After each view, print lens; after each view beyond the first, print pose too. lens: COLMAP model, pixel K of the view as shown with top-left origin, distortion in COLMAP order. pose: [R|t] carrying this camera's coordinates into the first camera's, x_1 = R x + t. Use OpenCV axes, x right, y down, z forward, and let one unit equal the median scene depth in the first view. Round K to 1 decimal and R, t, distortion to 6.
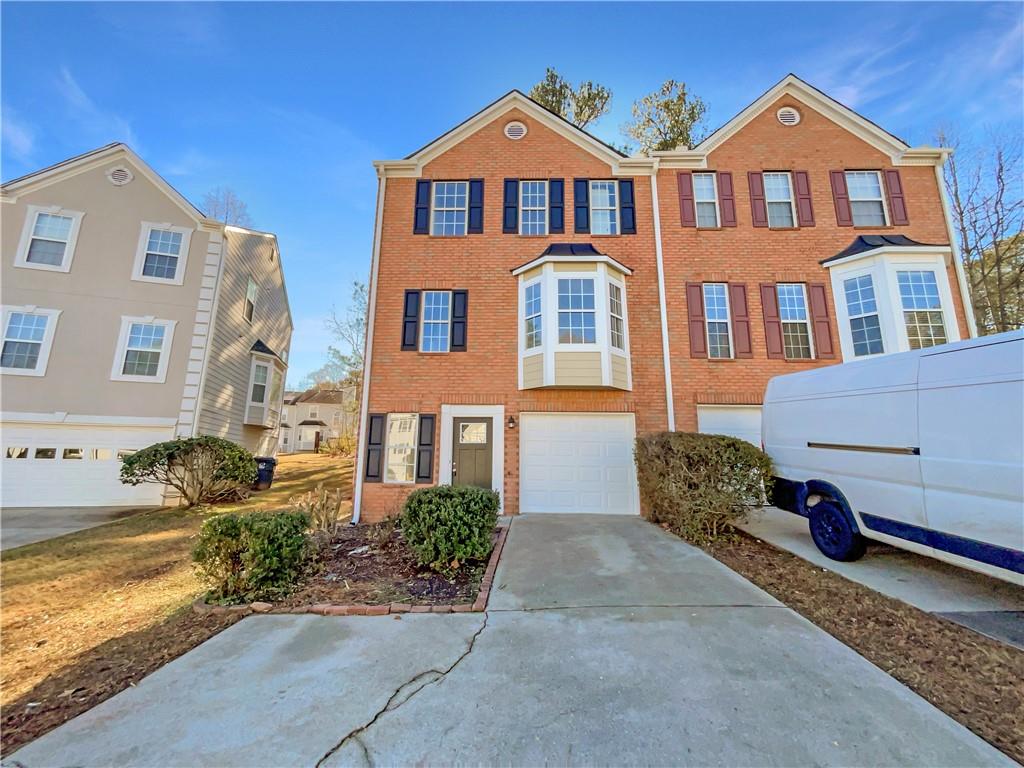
lens RADIAL K [[417.4, 0, 524.0], [0, 417.4, 385.6], [0, 0, 1]] dist [0.001431, 0.000178]
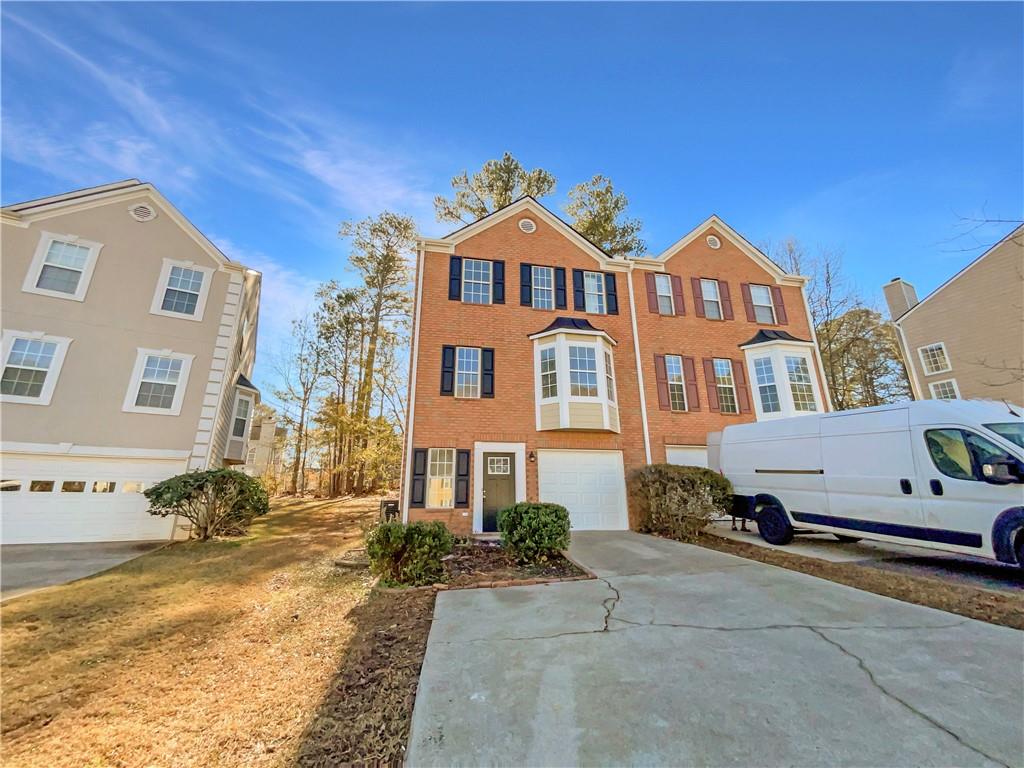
lens RADIAL K [[426.1, 0, 521.5], [0, 426.1, 380.3], [0, 0, 1]] dist [-0.000168, -0.000086]
pose [[0.973295, 0.049019, 0.224263, -0.335255], [-0.025472, 0.993964, -0.106712, -0.002826], [-0.228140, 0.098150, 0.968669, -0.232325]]
